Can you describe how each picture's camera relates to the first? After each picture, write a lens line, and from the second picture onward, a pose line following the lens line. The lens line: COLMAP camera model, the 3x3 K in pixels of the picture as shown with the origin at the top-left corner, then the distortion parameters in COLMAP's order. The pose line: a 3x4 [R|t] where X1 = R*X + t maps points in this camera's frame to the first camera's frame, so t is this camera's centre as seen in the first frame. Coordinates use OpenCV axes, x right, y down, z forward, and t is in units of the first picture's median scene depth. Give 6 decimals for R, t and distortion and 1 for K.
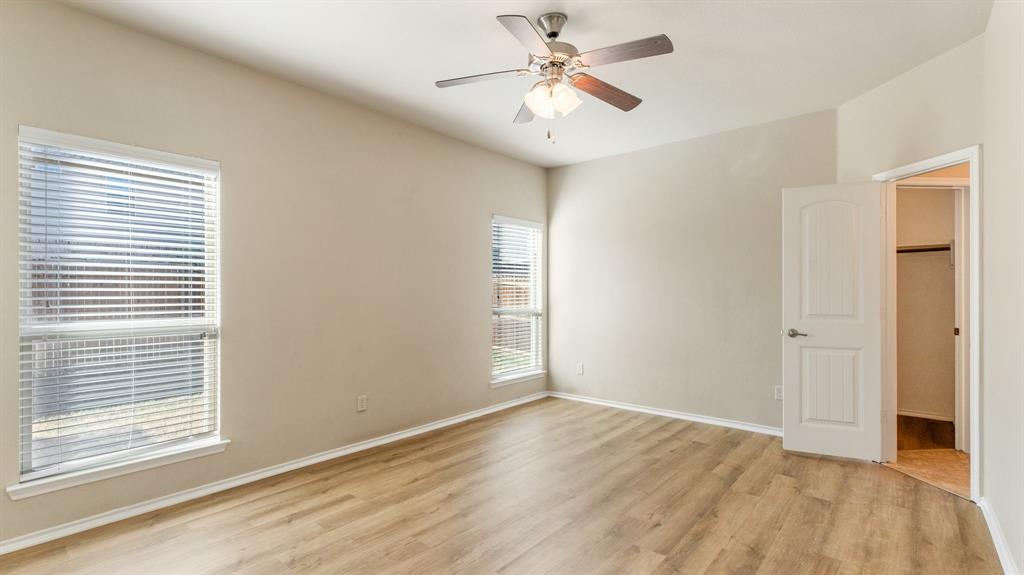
lens RADIAL K [[465.0, 0, 507.8], [0, 465.0, 282.7], [0, 0, 1]] dist [0.001307, -0.000030]
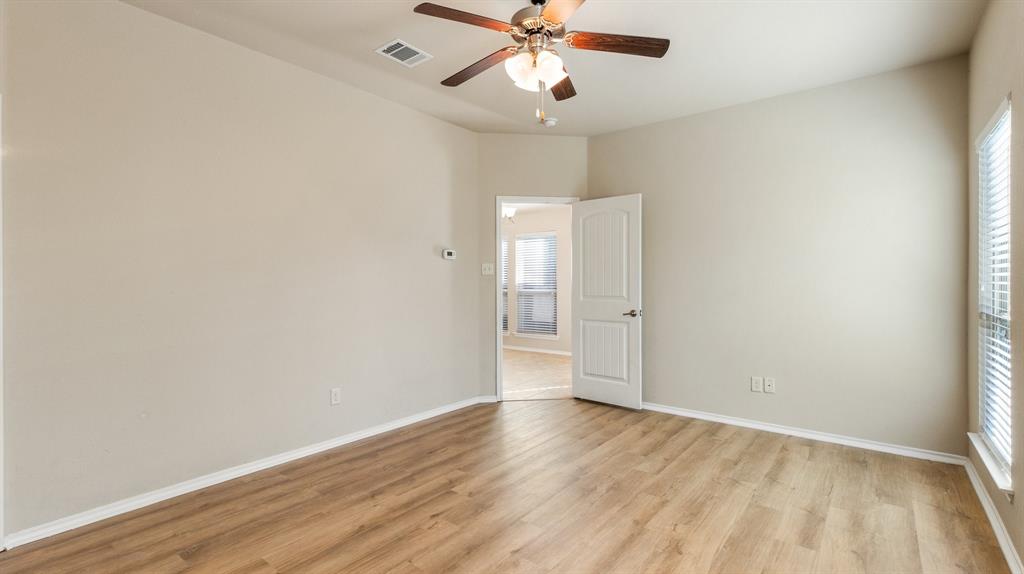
lens RADIAL K [[465.0, 0, 507.8], [0, 465.0, 282.2], [0, 0, 1]] dist [0.001307, -0.000030]
pose [[-0.999331, 0.006152, -0.036055, 0.199652], [0.006850, 0.999791, -0.019265, 0.046313], [0.035929, -0.019499, -0.999164, 1.998912]]
